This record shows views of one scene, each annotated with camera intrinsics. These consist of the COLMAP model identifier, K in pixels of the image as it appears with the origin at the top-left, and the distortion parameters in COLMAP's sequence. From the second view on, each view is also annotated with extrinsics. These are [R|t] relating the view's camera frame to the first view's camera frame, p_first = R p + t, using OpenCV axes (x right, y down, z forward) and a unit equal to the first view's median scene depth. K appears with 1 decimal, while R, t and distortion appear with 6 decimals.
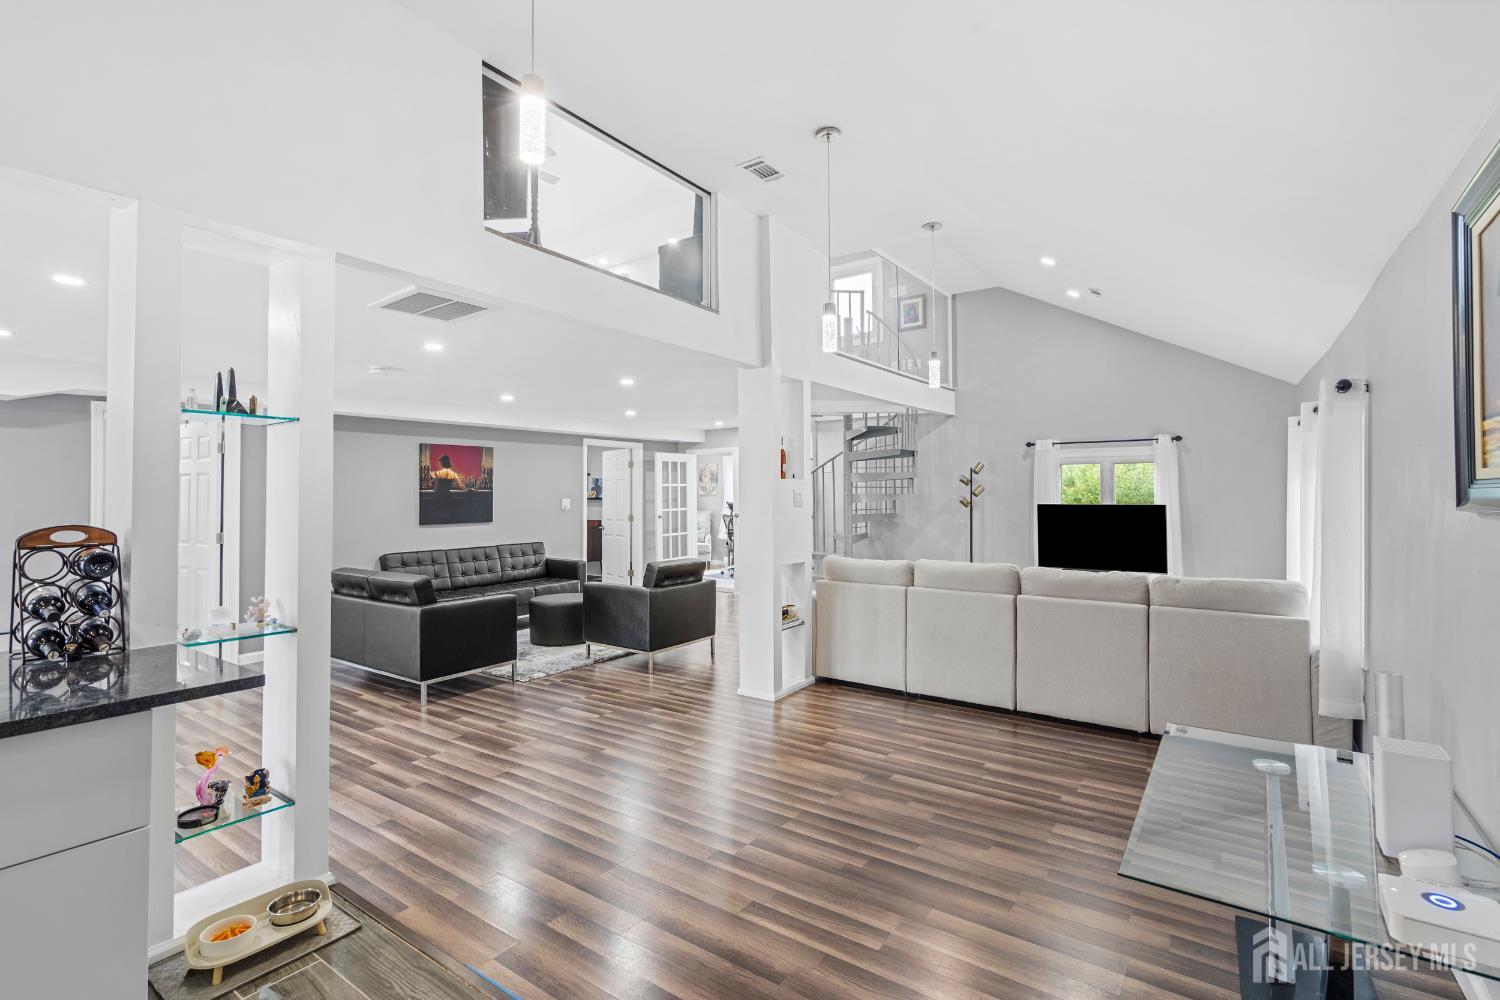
lens RADIAL K [[696.2, 0, 742.8], [0, 696.2, 469.2], [0, 0, 1]] dist [0.001590, 0.000010]
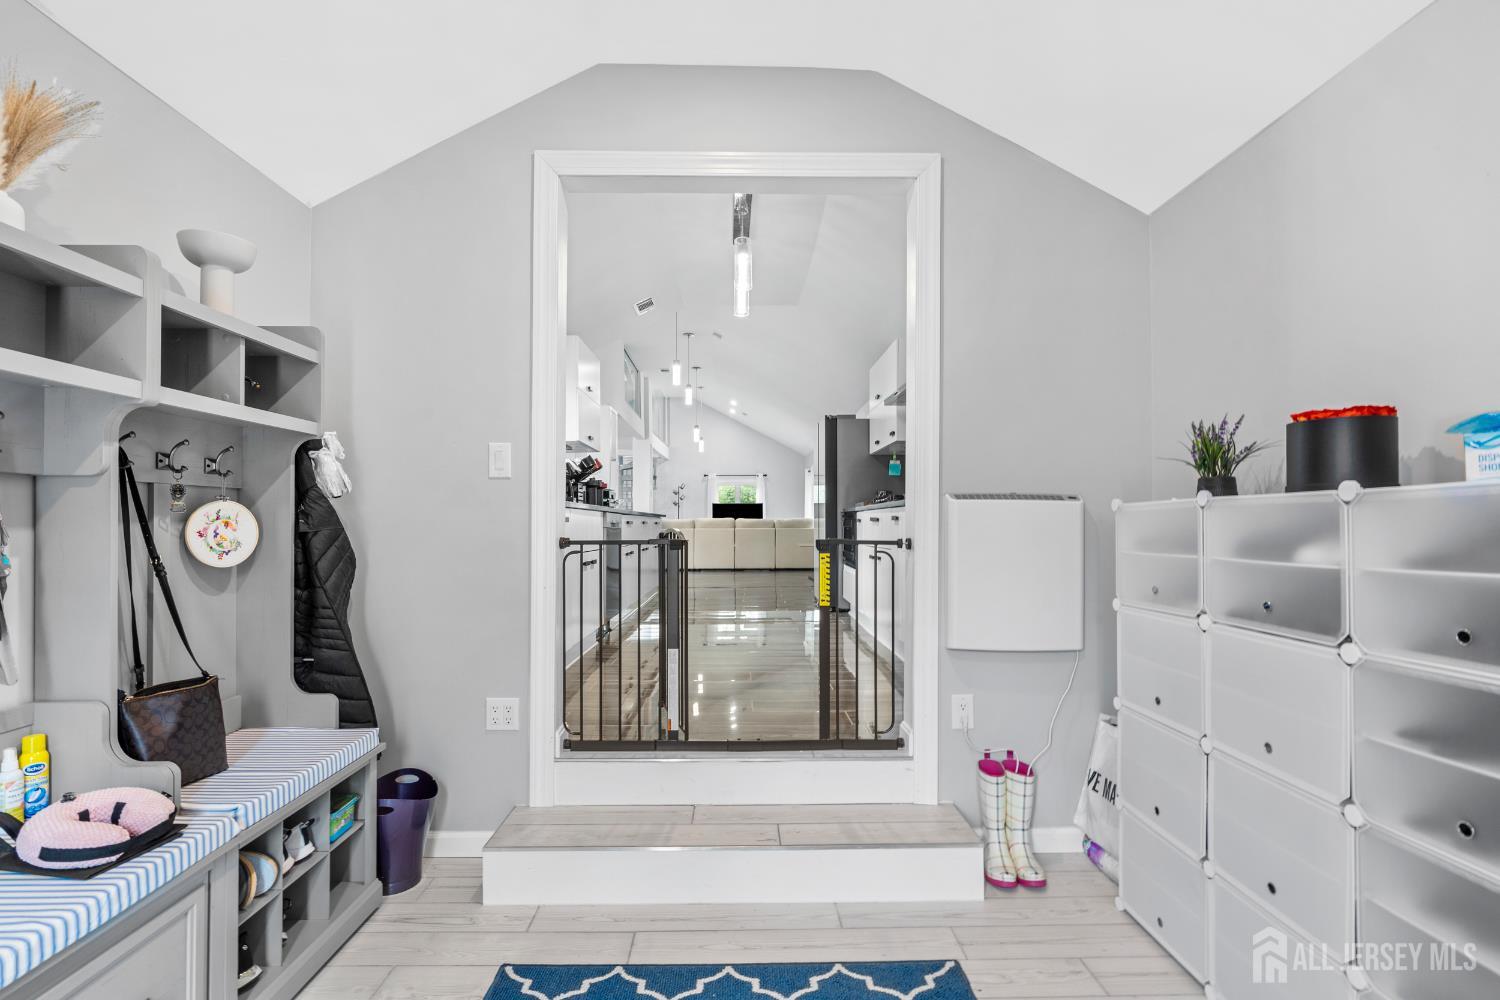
lens RADIAL K [[690.3, 0, 750.0], [0, 690.3, 500.0], [0, 0, 1]] dist [0.001144, 0.000266]
pose [[0.806406, 0.019130, 0.591053, -0.736355], [-0.020520, 0.999780, -0.004362, 0.046902], [-0.591006, -0.008611, 0.806621, -0.784627]]
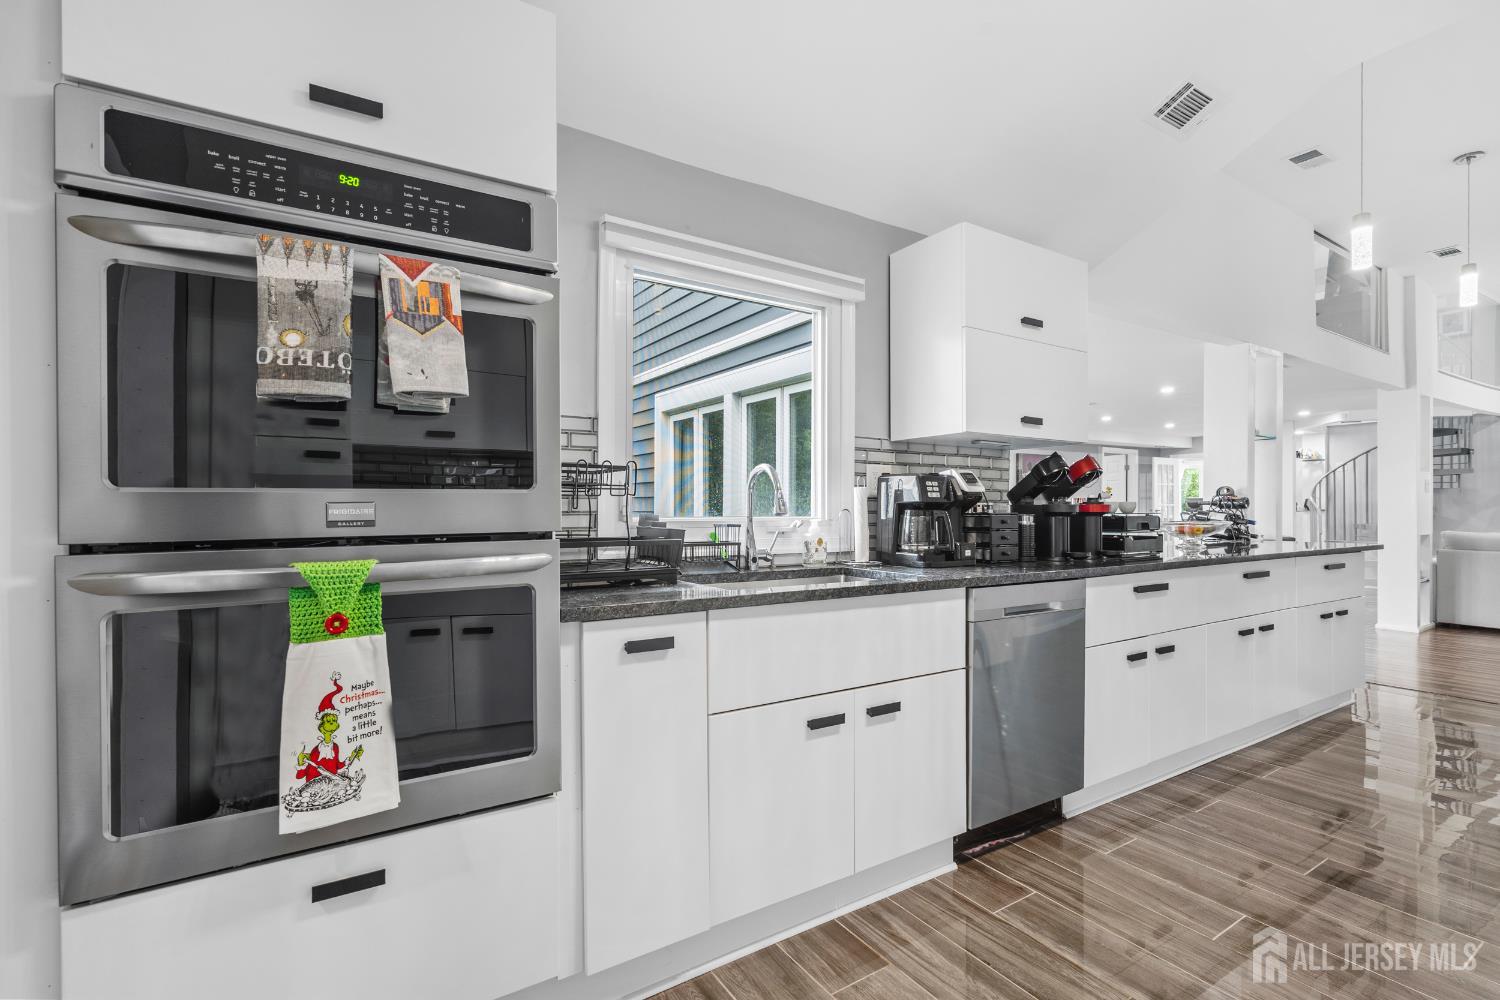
lens RADIAL K [[686.5, 0, 750.0], [0, 686.5, 500.0], [0, 0, 1]] dist [-0.001928, -0.000228]
pose [[0.927491, -0.001801, -0.373840, -0.443386], [0.012701, 0.999563, 0.026697, 0.012282], [0.373629, -0.029509, 0.927109, -0.486951]]
